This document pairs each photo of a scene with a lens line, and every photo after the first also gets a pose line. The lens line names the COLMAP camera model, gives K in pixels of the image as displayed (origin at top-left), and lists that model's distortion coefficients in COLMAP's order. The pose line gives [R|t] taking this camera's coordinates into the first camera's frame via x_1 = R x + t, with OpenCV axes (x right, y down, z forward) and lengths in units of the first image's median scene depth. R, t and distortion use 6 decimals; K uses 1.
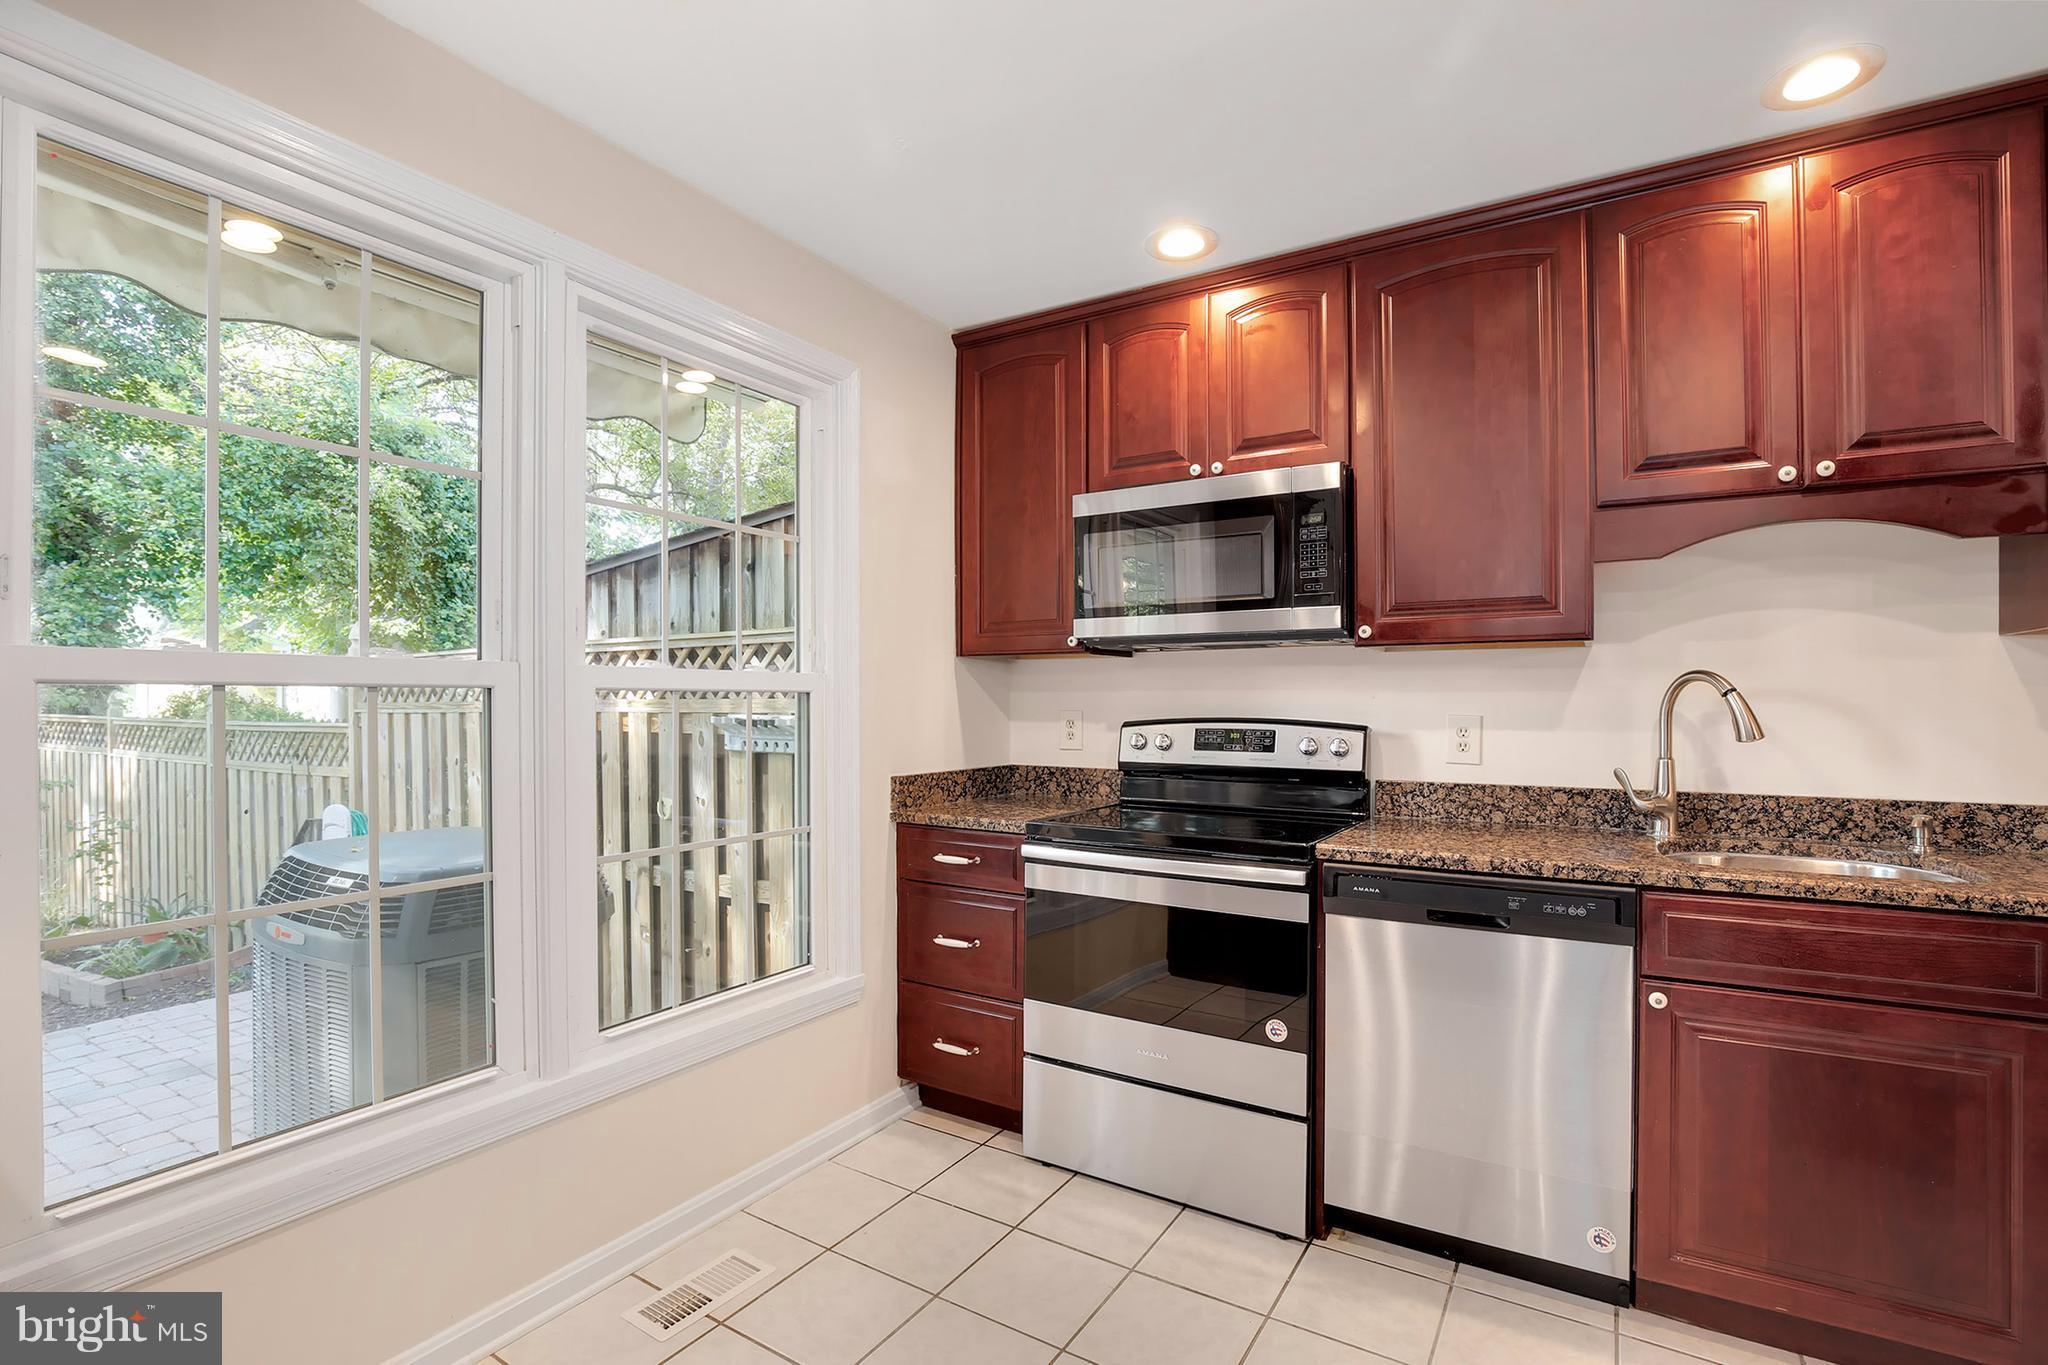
lens RADIAL K [[937.2, 0, 1039.8], [0, 937.2, 696.2], [0, 0, 1]] dist [-0.023918, 0.000631]
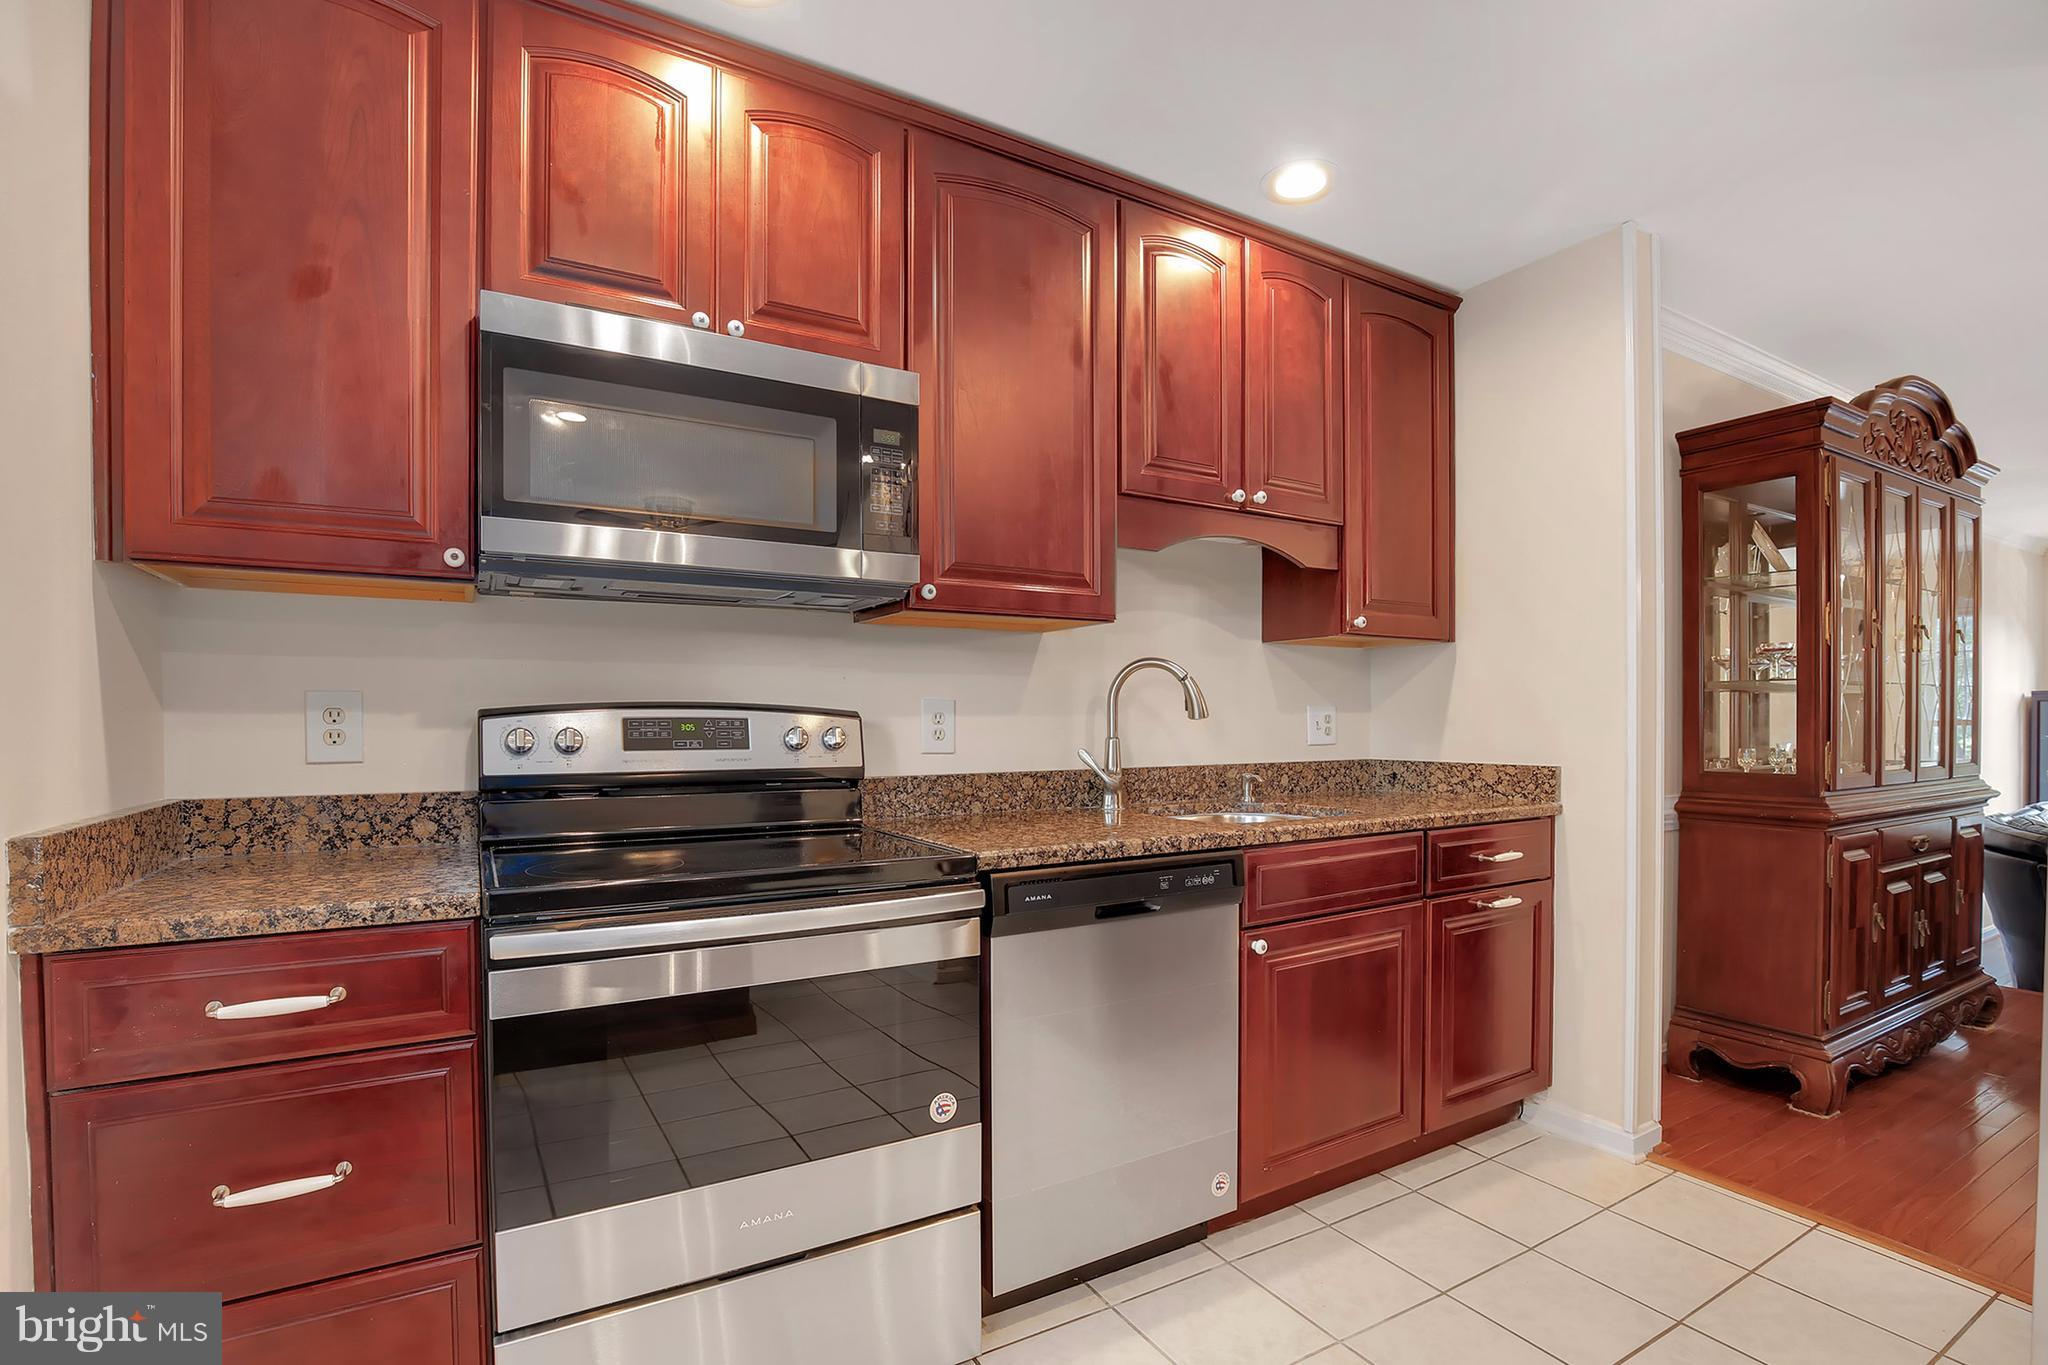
lens RADIAL K [[957.7, 0, 1026.0], [0, 957.7, 732.8], [0, 0, 1]] dist [-0.027622, 0.000600]
pose [[0.473795, -0.014164, 0.880521, -0.352274], [-0.002860, 0.999841, 0.017622, 0.039392], [-0.880630, -0.010867, 0.473679, 0.530330]]
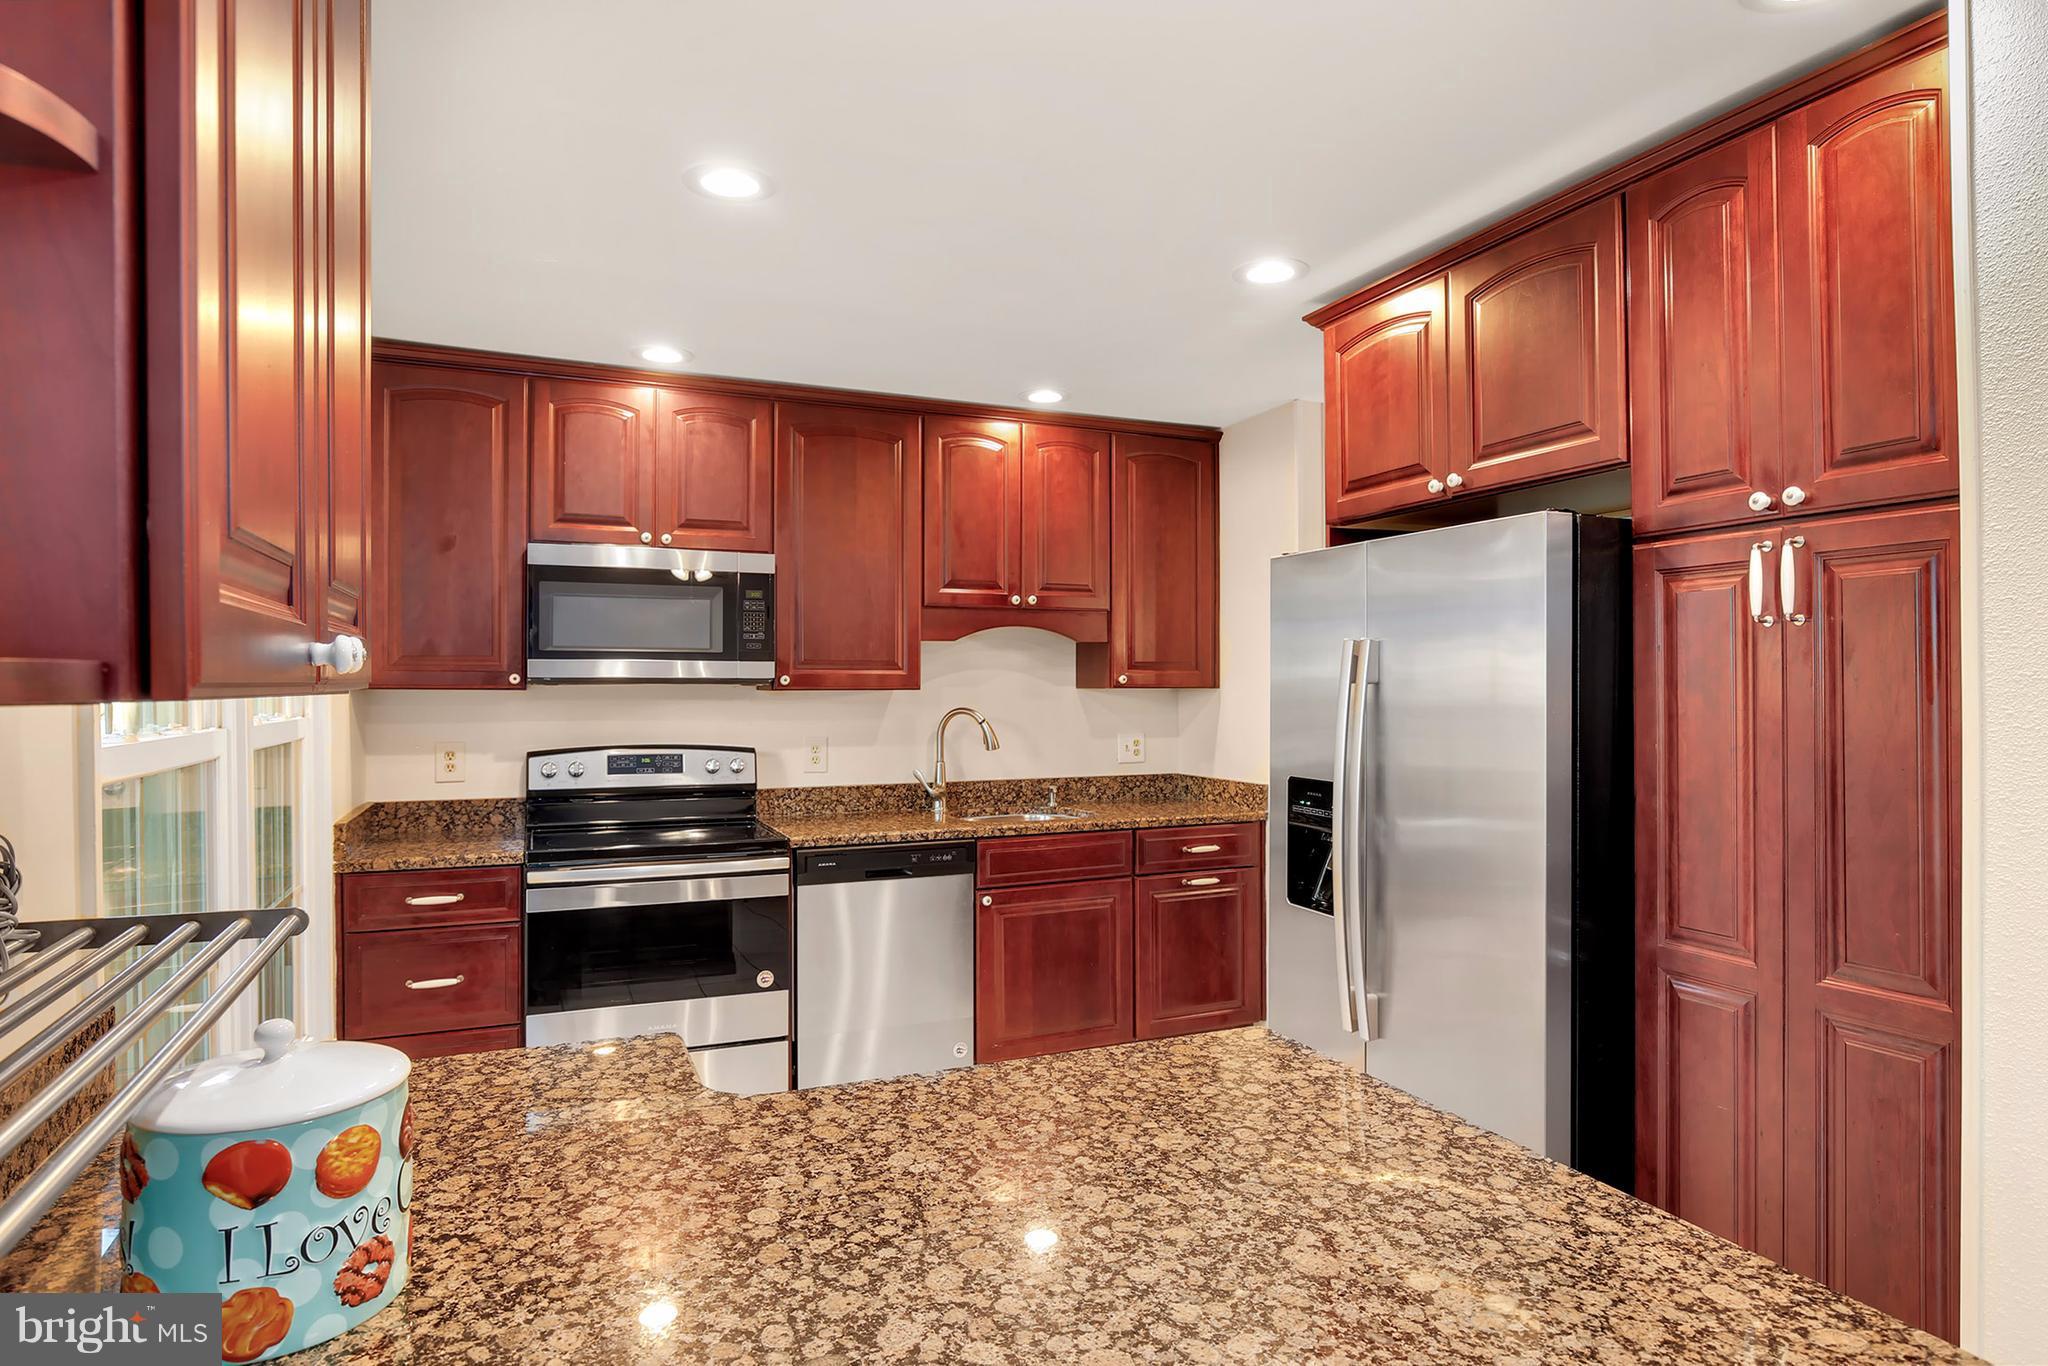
lens RADIAL K [[1139.1, 0, 1017.4], [0, 1139.1, 672.5], [0, 0, 1]] dist [-0.001592, 0.000260]
pose [[0.583139, 0.007698, 0.812336, -0.804032], [-0.003689, 0.999970, -0.006828, -0.070527], [-0.812364, 0.000985, 0.583150, -0.240666]]
